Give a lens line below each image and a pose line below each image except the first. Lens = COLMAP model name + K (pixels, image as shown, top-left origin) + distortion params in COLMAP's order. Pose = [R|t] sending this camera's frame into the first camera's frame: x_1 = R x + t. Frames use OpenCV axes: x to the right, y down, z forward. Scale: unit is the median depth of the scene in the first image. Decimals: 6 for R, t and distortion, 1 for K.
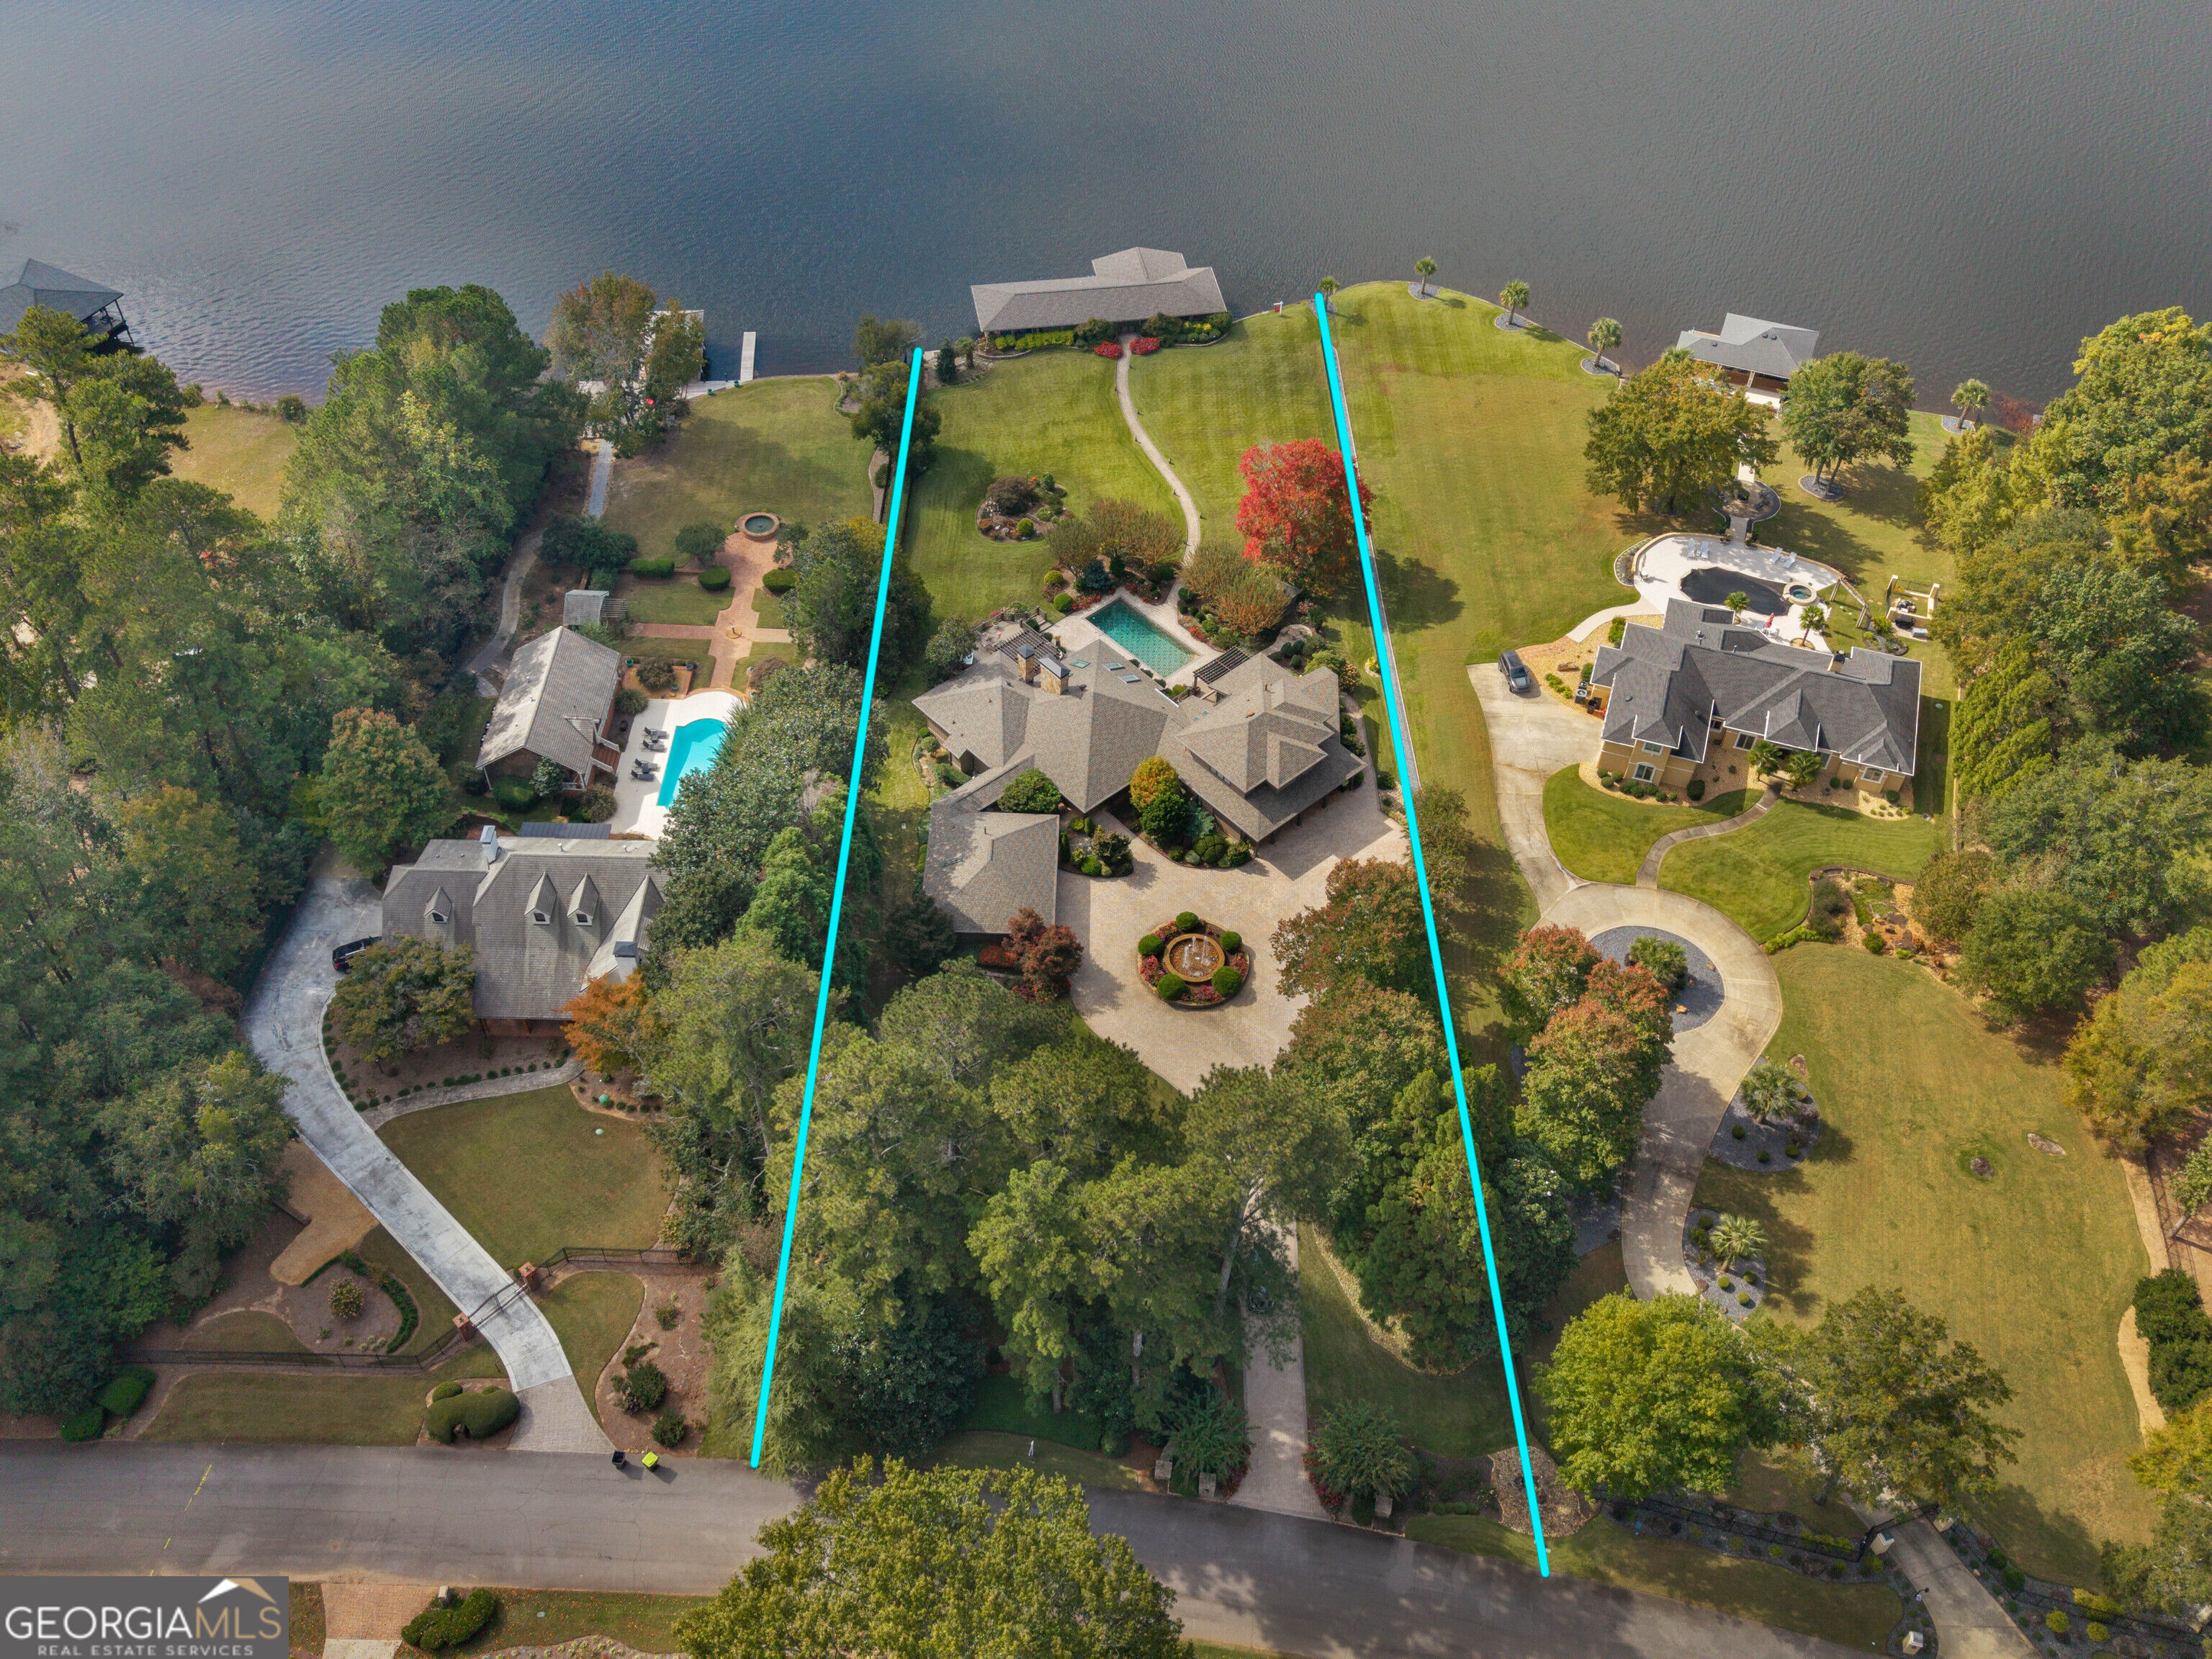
lens RADIAL K [[1980.6, 0, 1109.2], [0, 1980.6, 830.0], [0, 0, 1]] dist [0.075183, -0.123740]
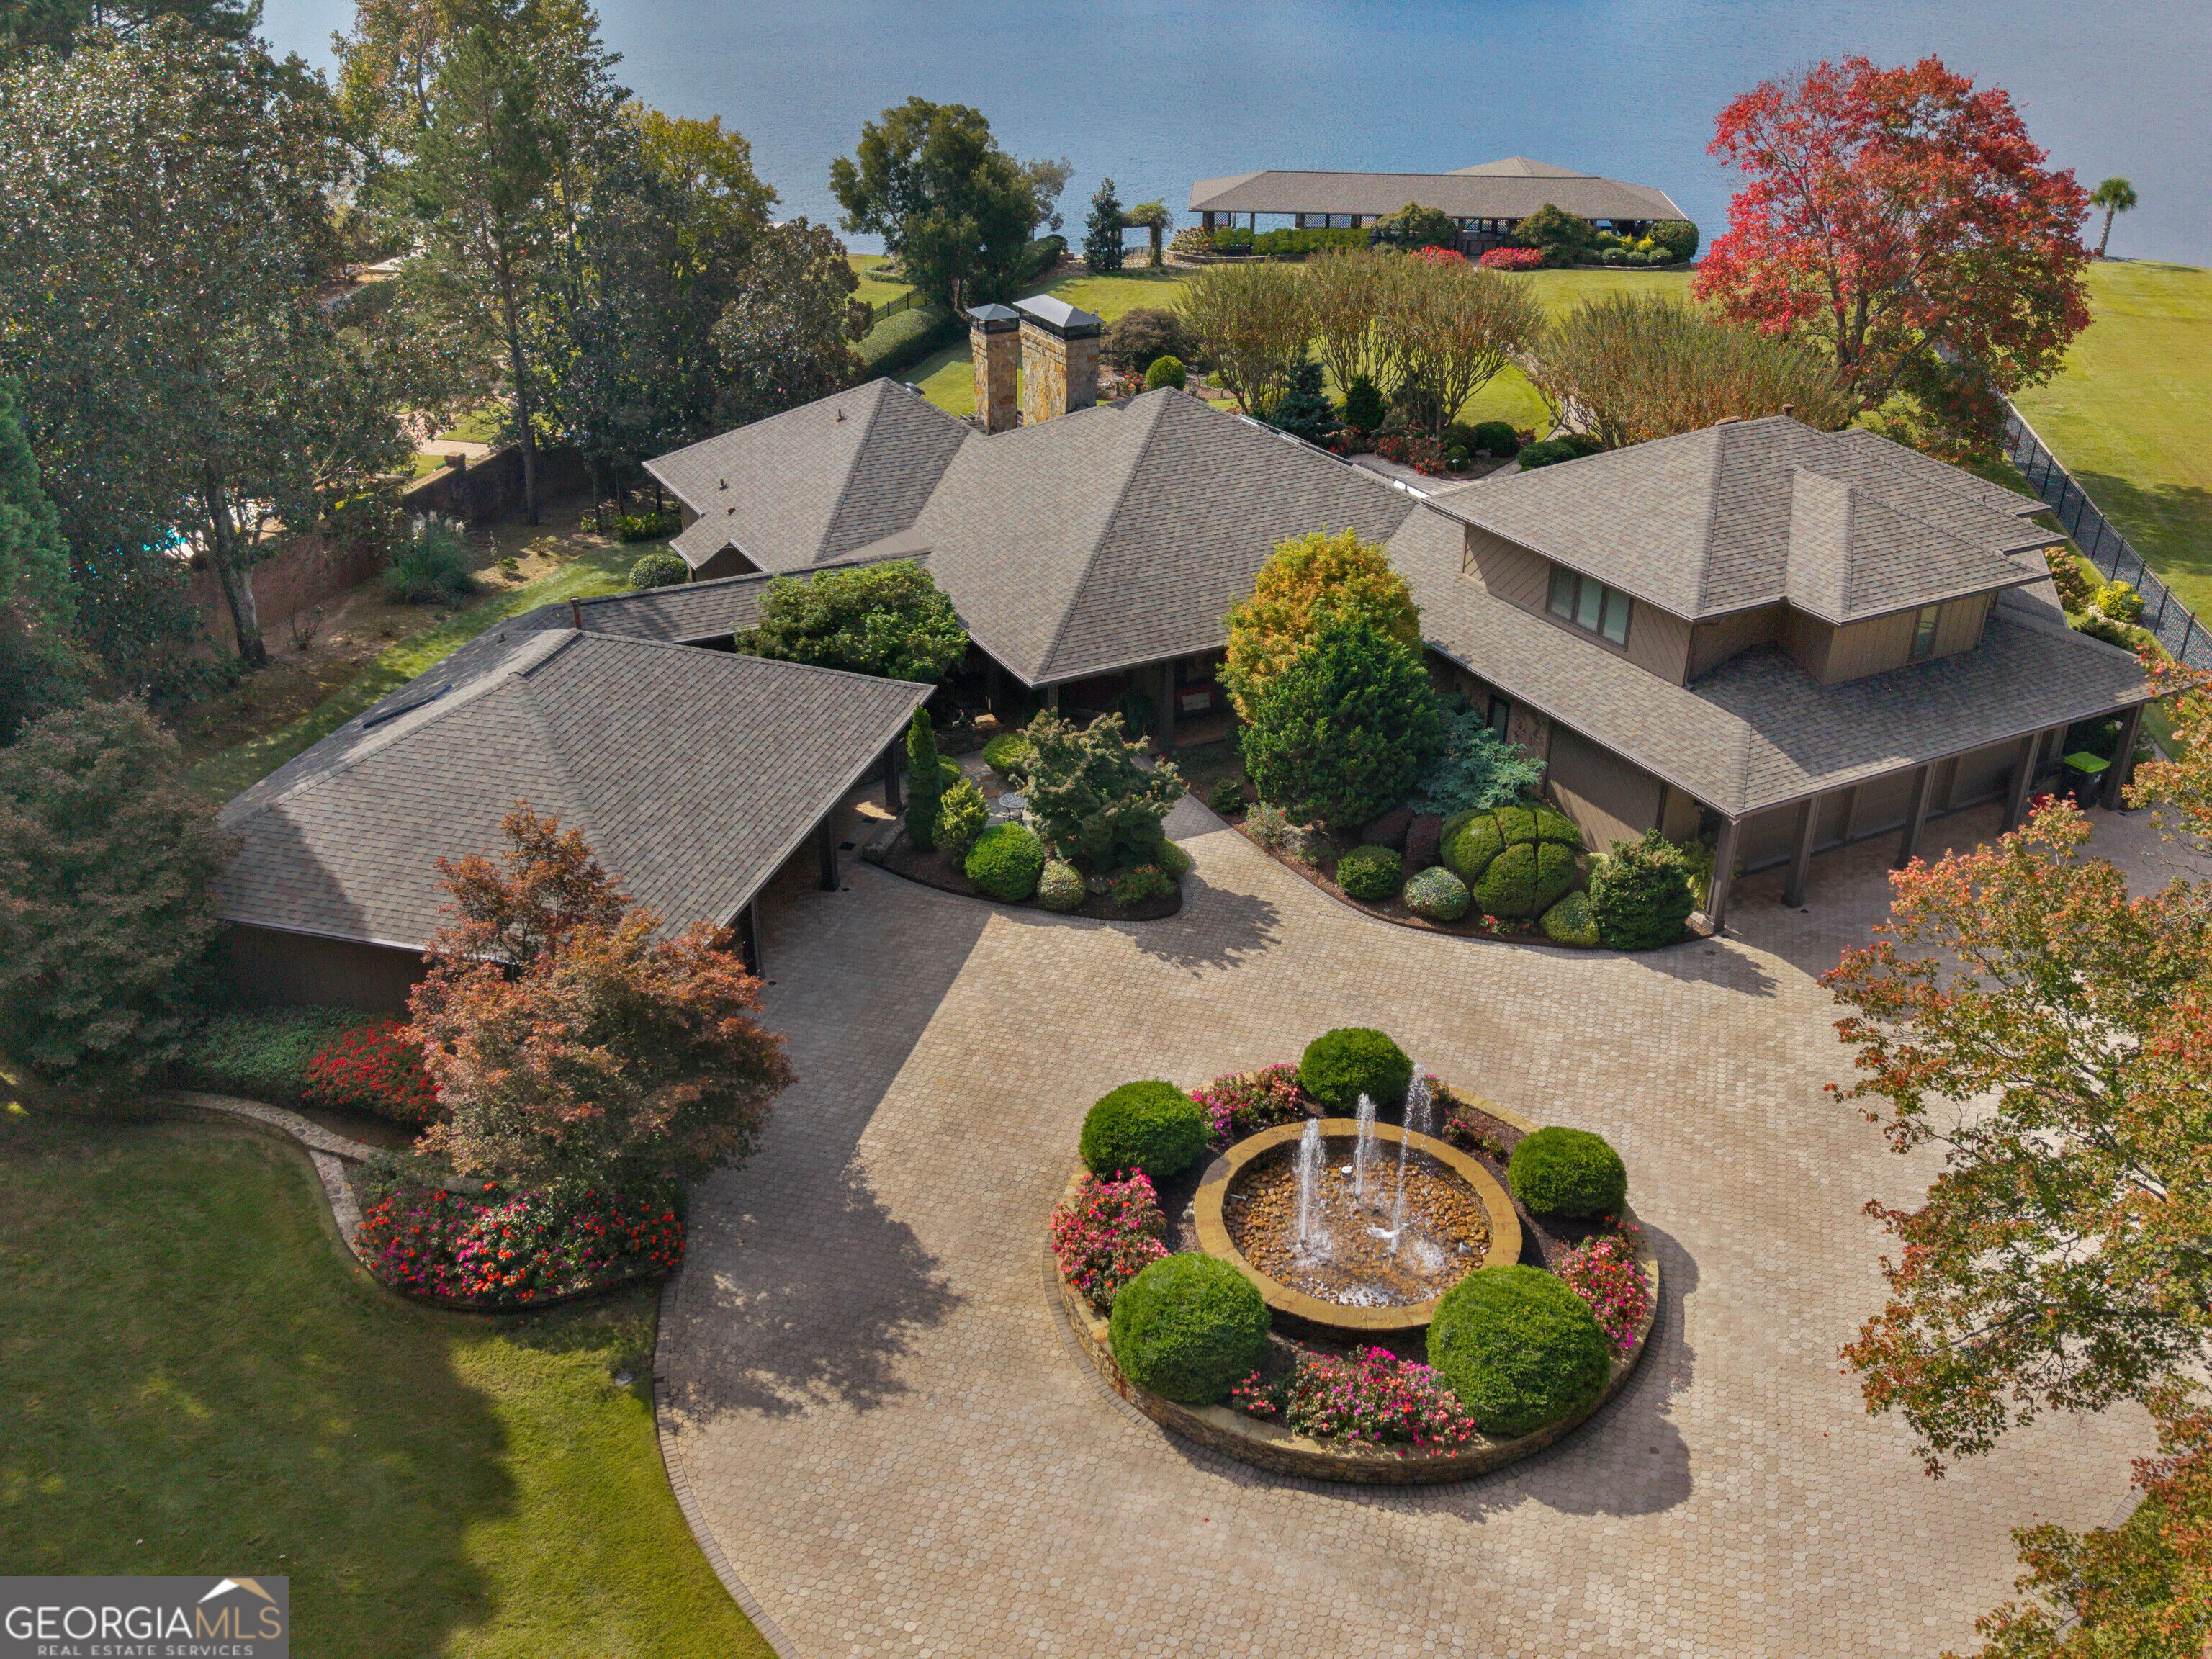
lens RADIAL K [[1980.6, 0, 1093.3], [0, 1980.6, 819.6], [0, 0, 1]] dist [0.075183, -0.123740]
pose [[0.969867, 0.097747, -0.223168, 0.051760], [-0.171870, 0.923721, -0.342344, 0.089173], [0.172682, 0.370384, 0.912686, 0.733604]]
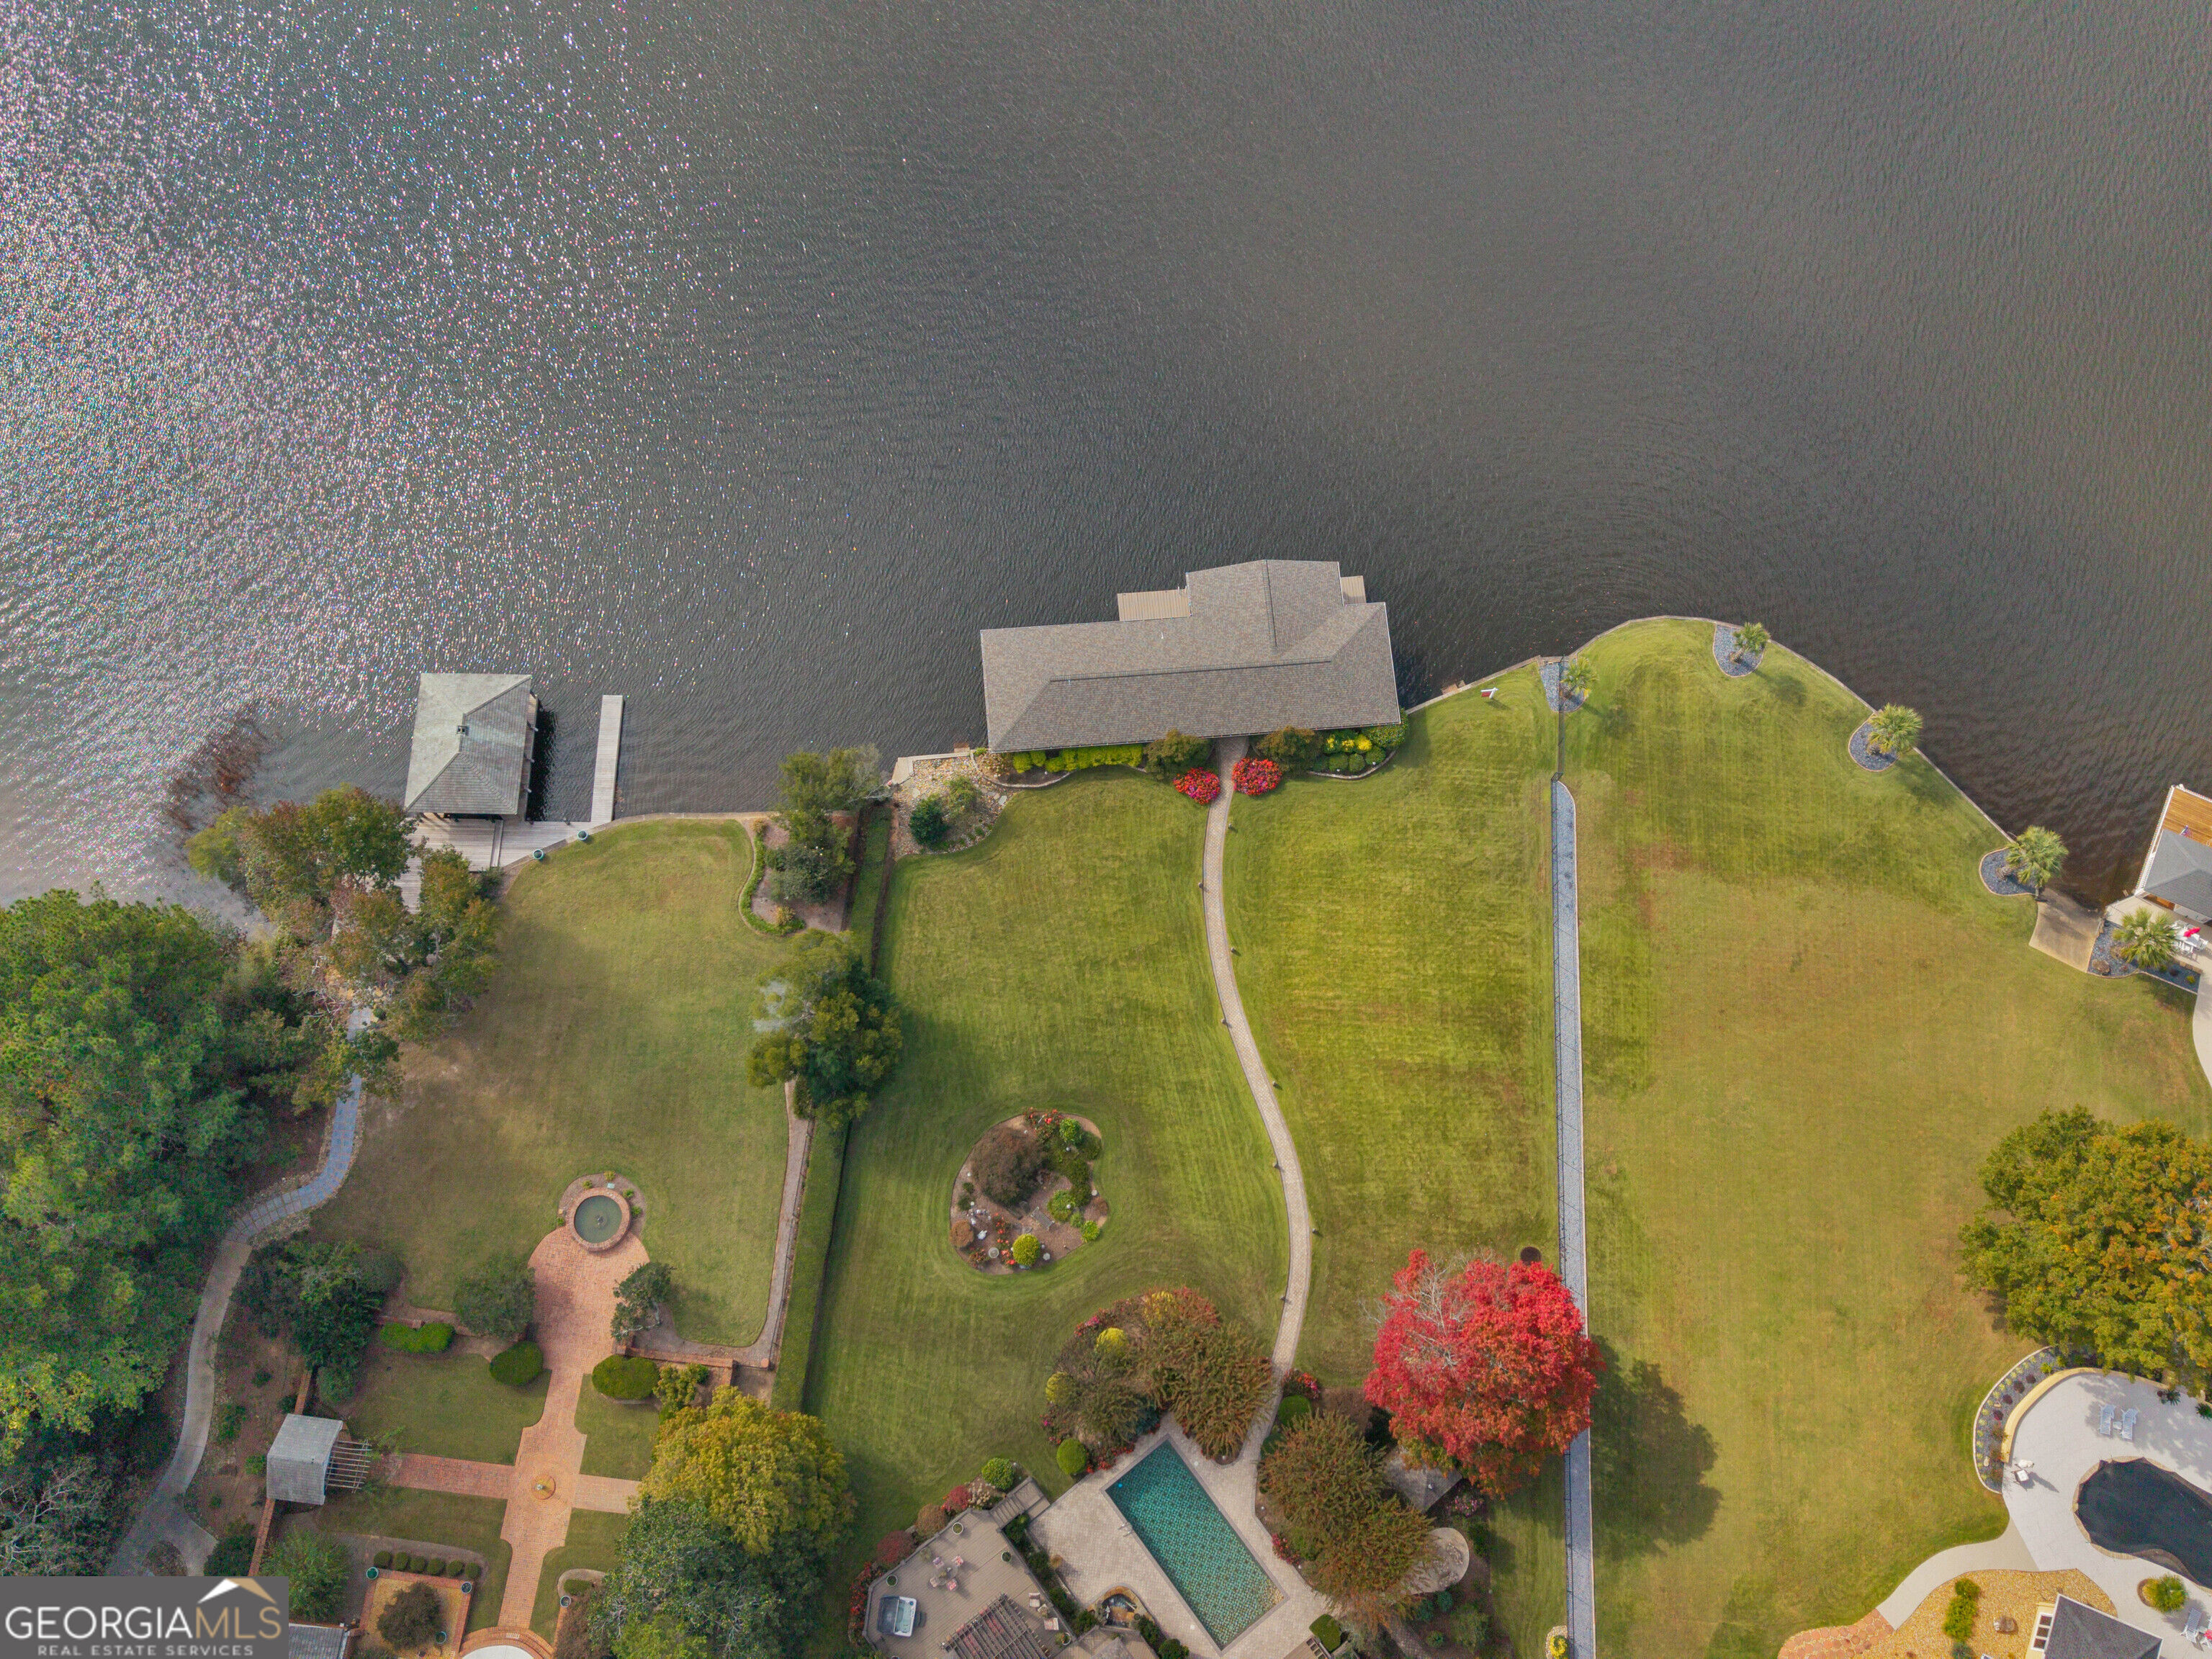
lens RADIAL K [[1980.6, 0, 1129.3], [0, 1980.6, 798.8], [0, 0, 1]] dist [0.075183, -0.123740]
pose [[0.996476, 0.081709, -0.018952, -0.011602], [-0.067263, 0.913411, 0.401441, -0.600929], [0.050112, -0.398752, 0.915689, 0.554636]]
